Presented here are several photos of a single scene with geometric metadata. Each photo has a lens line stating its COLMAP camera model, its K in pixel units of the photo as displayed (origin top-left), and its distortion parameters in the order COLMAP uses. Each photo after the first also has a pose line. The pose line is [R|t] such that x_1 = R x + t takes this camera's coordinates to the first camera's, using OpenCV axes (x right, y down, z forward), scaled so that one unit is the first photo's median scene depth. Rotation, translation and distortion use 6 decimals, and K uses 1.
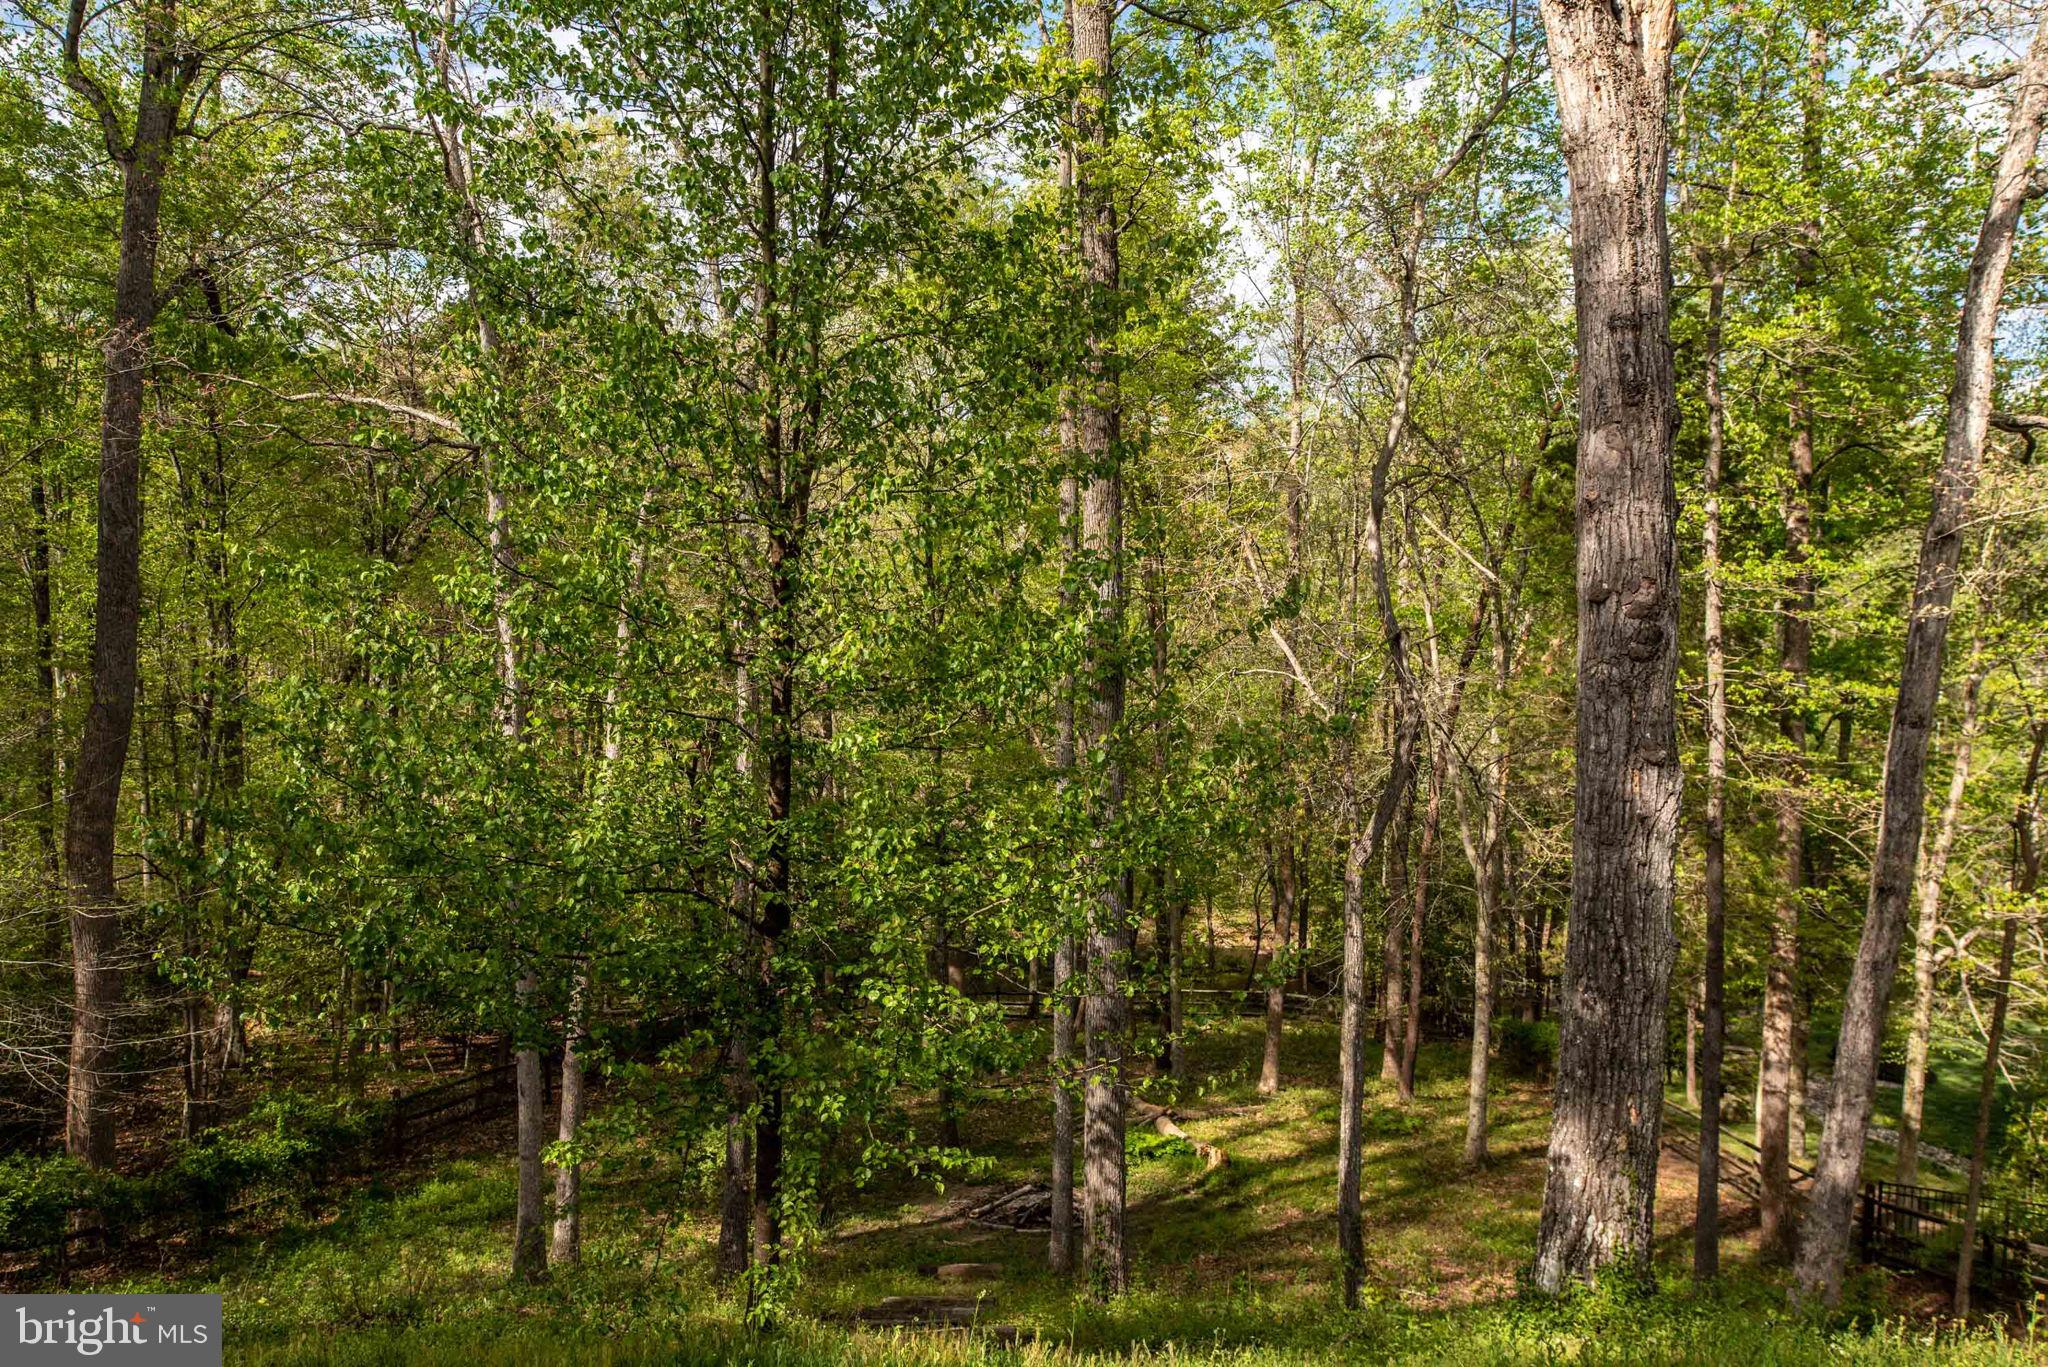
lens RADIAL K [[1485.7, 0, 1024.0], [0, 1485.7, 683.5], [0, 0, 1]] dist [-0.019787, 0.001286]
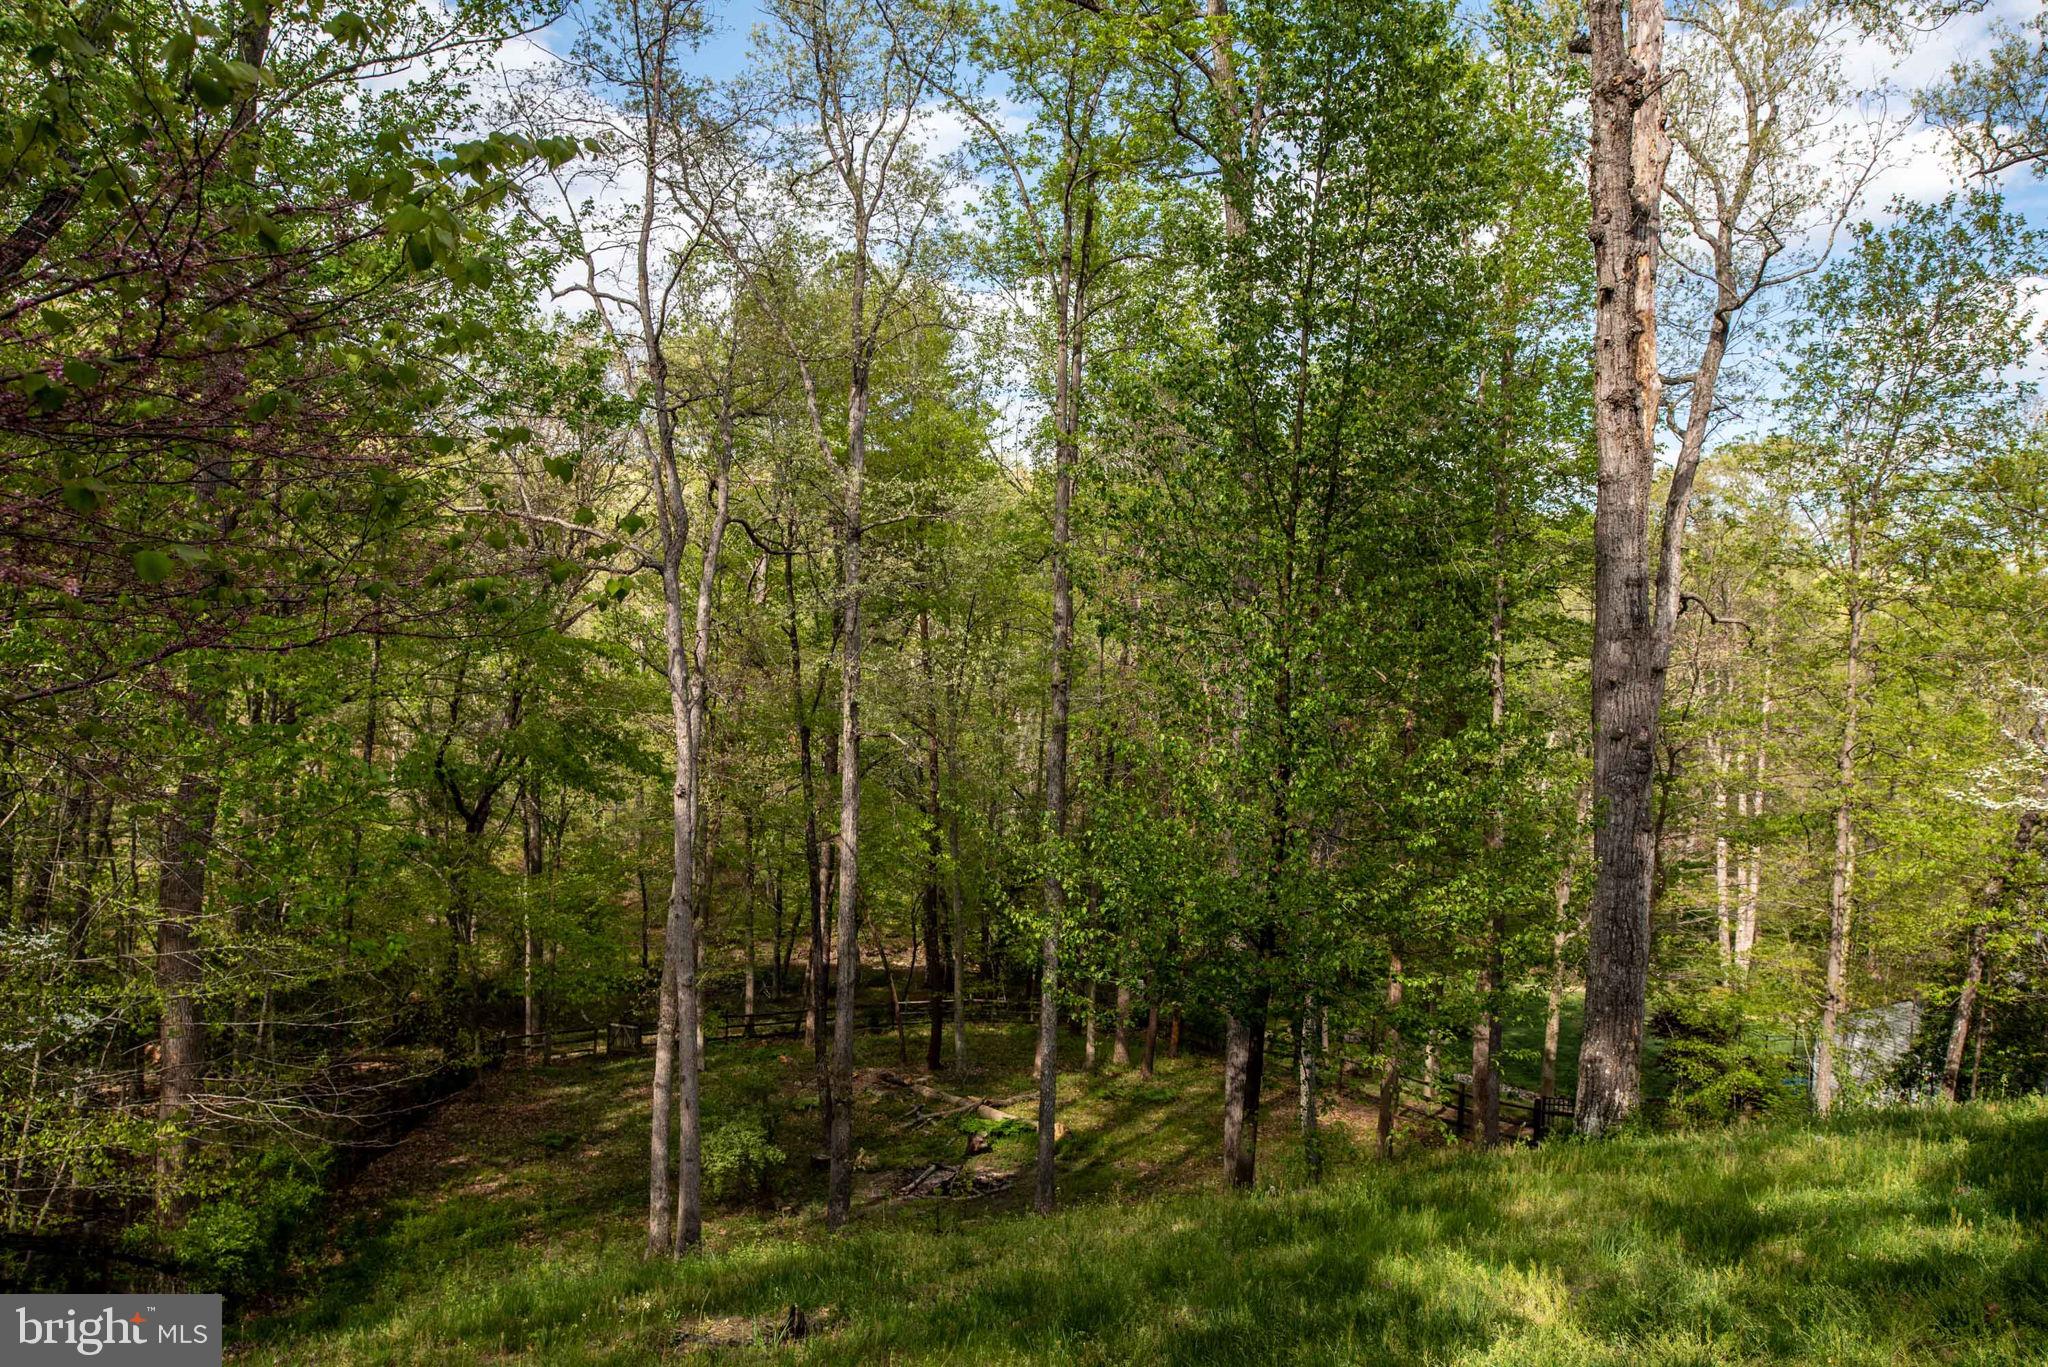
lens RADIAL K [[1485.7, 0, 1024.0], [0, 1485.7, 683.5], [0, 0, 1]] dist [-0.019787, 0.001286]
pose [[0.938207, 0.009761, 0.345936, -0.874510], [-0.005356, 0.999892, -0.013688, -0.092607], [-0.346032, 0.010989, 0.938158, -0.403161]]
